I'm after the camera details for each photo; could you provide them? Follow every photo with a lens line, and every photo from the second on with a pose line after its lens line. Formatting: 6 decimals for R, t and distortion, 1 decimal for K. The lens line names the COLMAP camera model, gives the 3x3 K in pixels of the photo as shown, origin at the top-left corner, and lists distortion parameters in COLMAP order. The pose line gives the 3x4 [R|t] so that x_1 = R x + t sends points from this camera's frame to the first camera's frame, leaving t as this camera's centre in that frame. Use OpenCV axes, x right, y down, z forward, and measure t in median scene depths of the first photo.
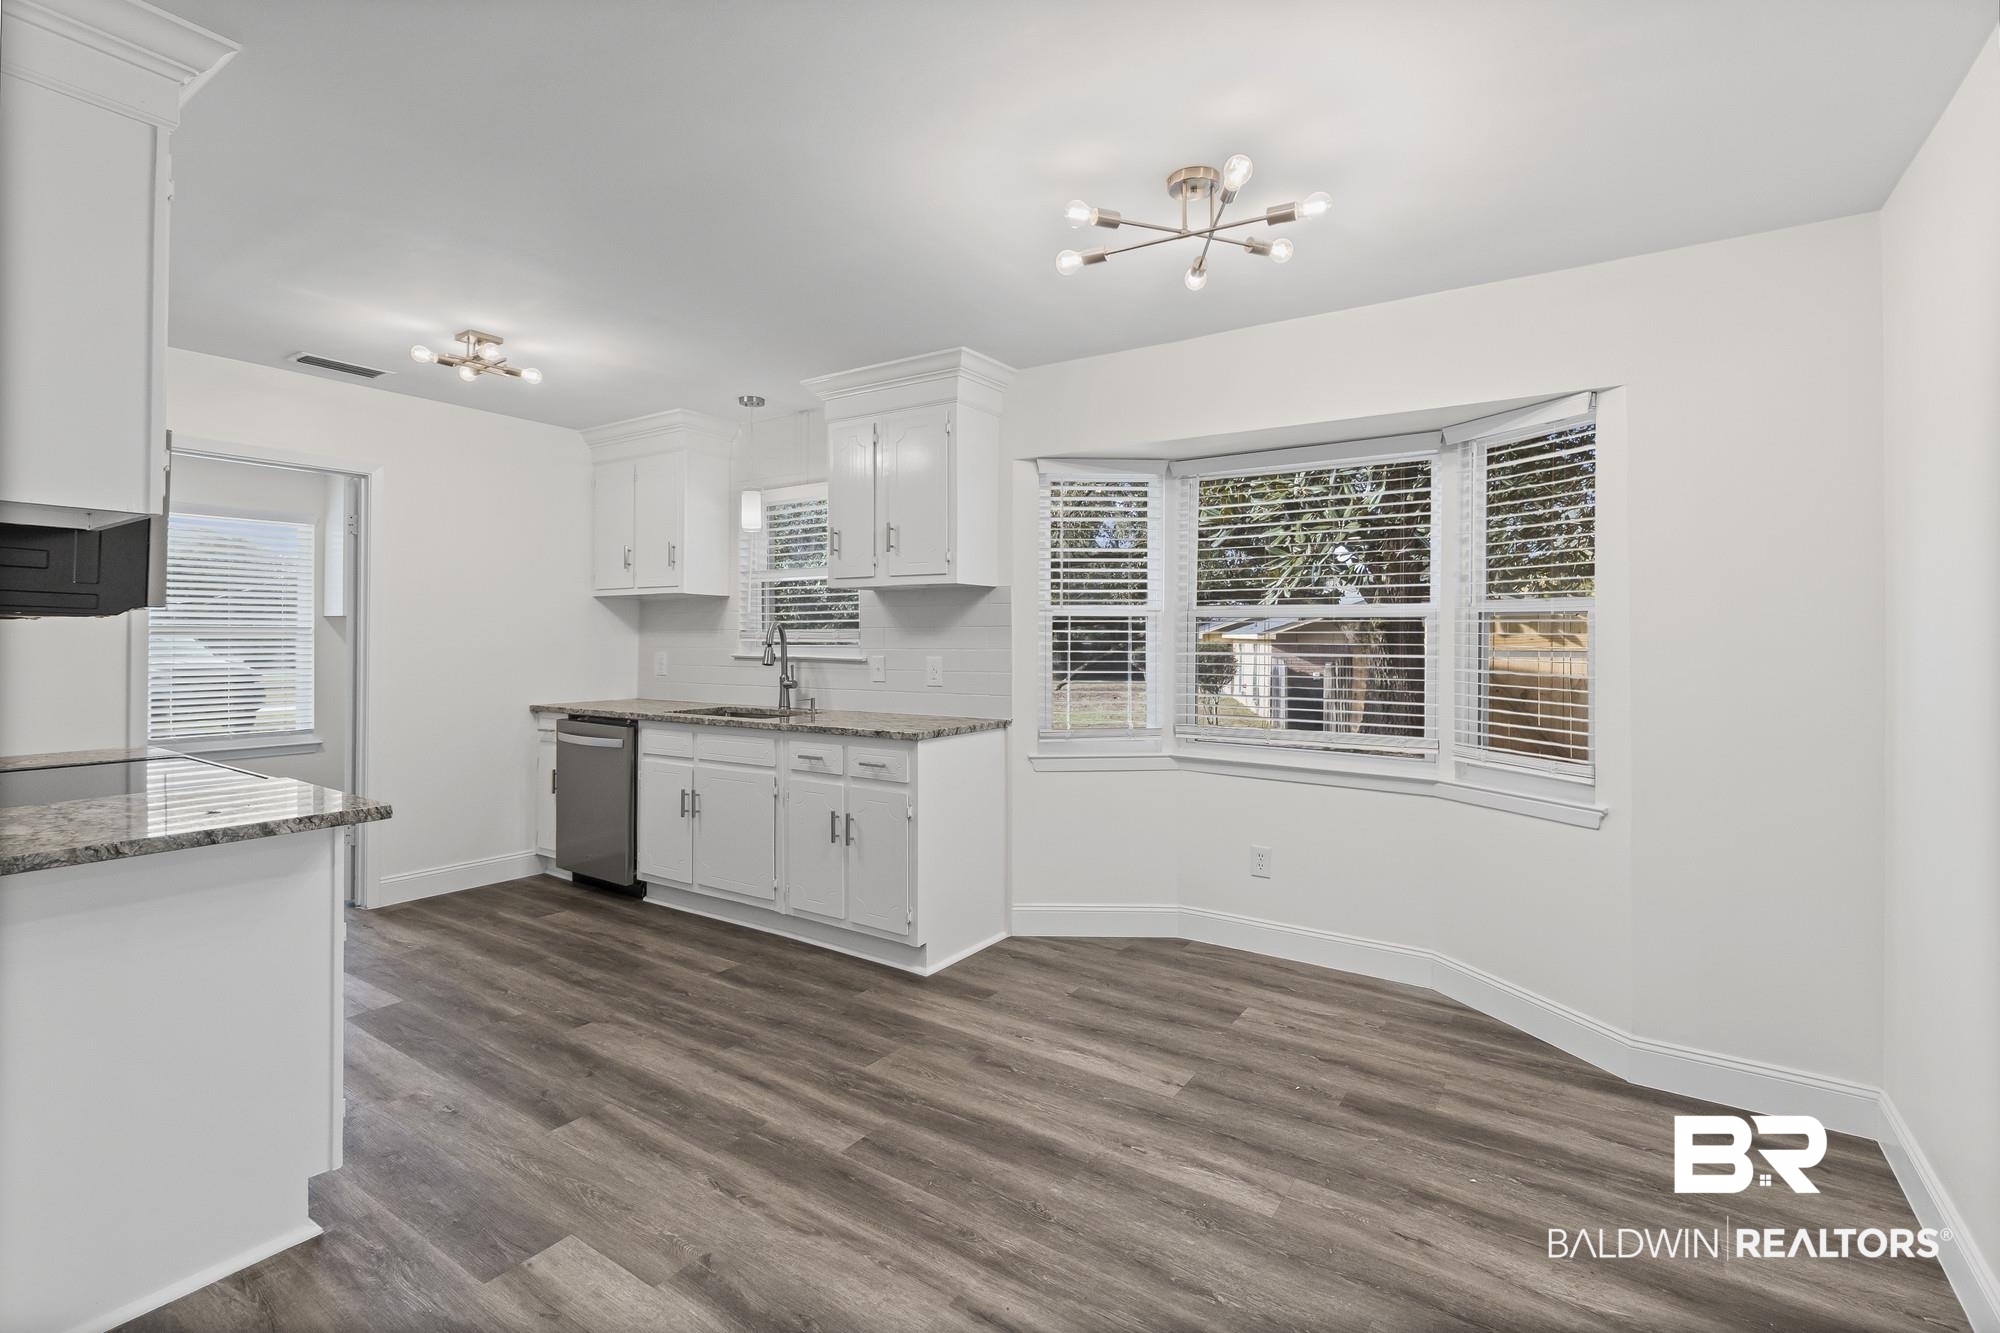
lens RADIAL K [[924.5, 0, 1019.1], [0, 924.5, 648.0], [0, 0, 1]] dist [0.004233, -0.000907]
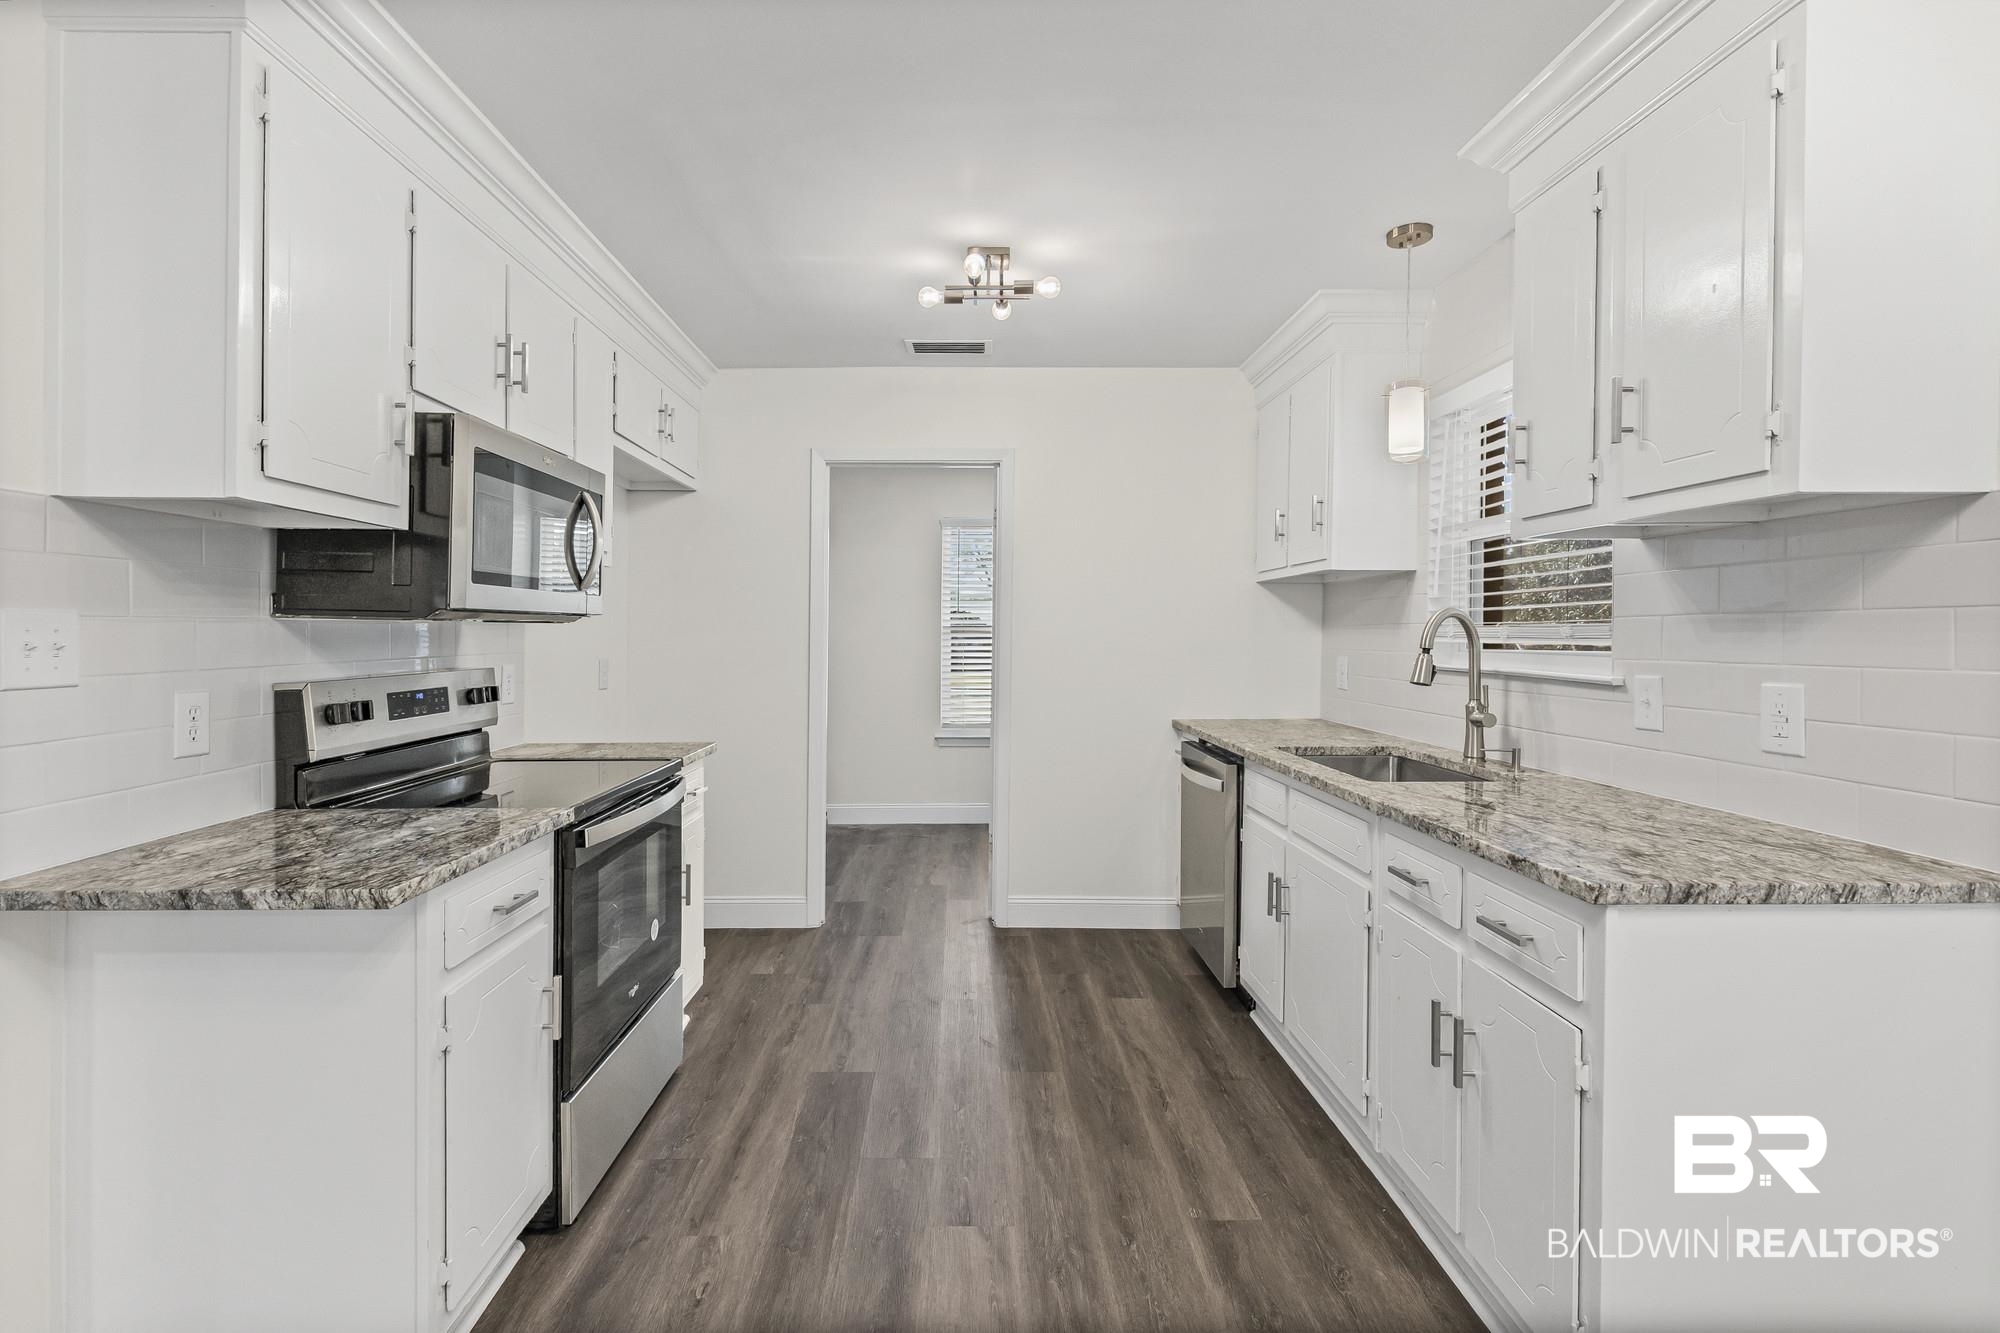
lens RADIAL K [[924.5, 0, 954.8], [0, 924.5, 651.4], [0, 0, 1]] dist [0.004233, -0.000907]
pose [[0.545059, 0.013190, -0.838294, 0.067372], [-0.005691, 0.999911, 0.012033, -0.009399], [0.838379, -0.001788, 0.545085, 0.571423]]
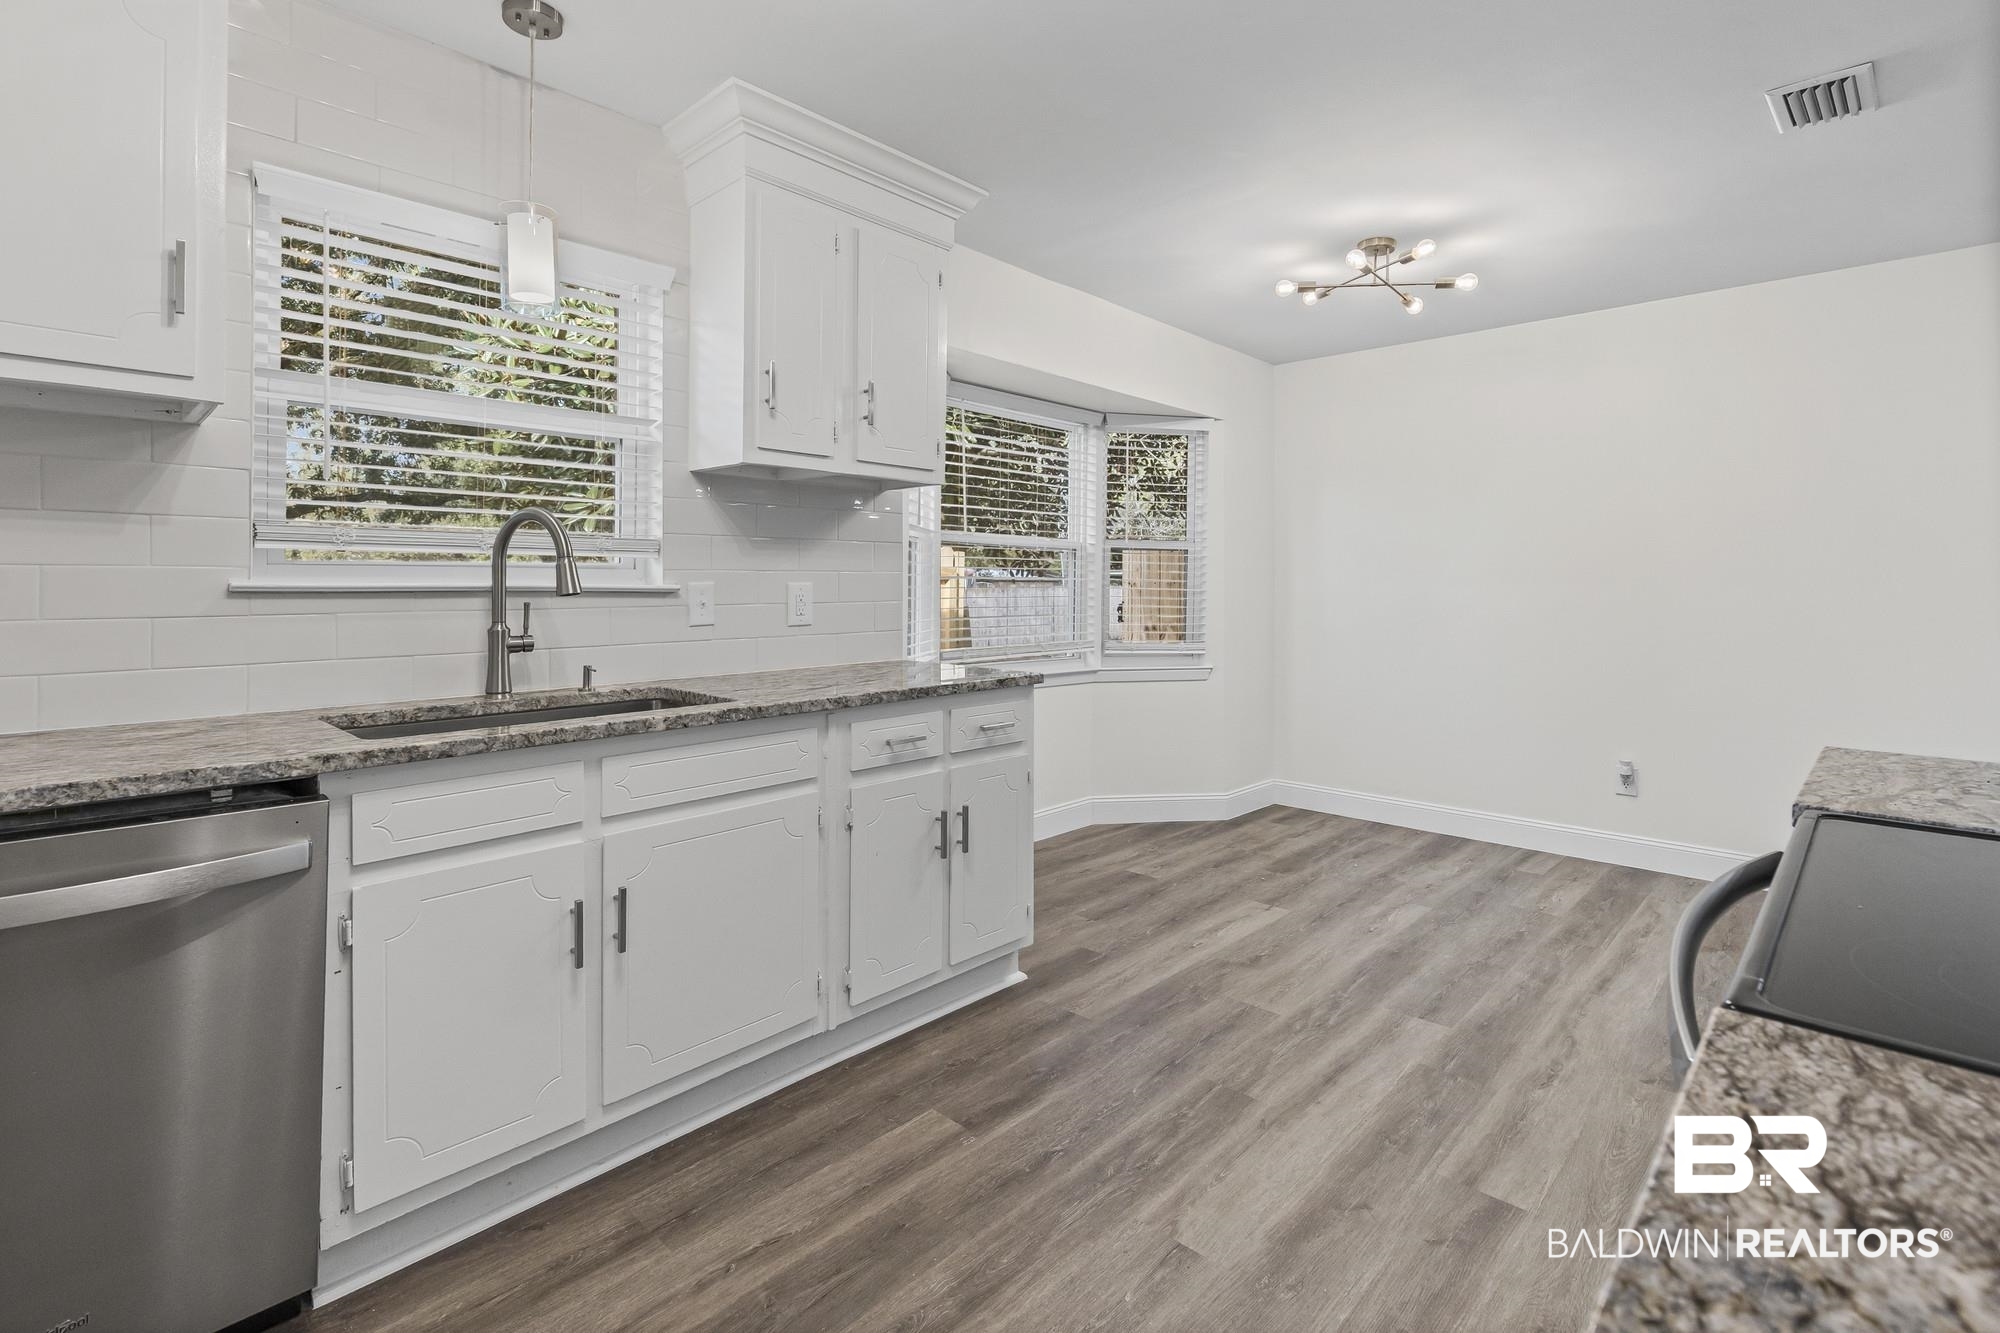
lens RADIAL K [[924.5, 0, 1020.6], [0, 924.5, 591.8], [0, 0, 1]] dist [0.004233, -0.000907]
pose [[0.156132, -0.013326, 0.987646, -0.913346], [0.007482, 0.999896, 0.012309, 0.011763], [-0.987708, 0.005468, 0.156215, 0.905839]]
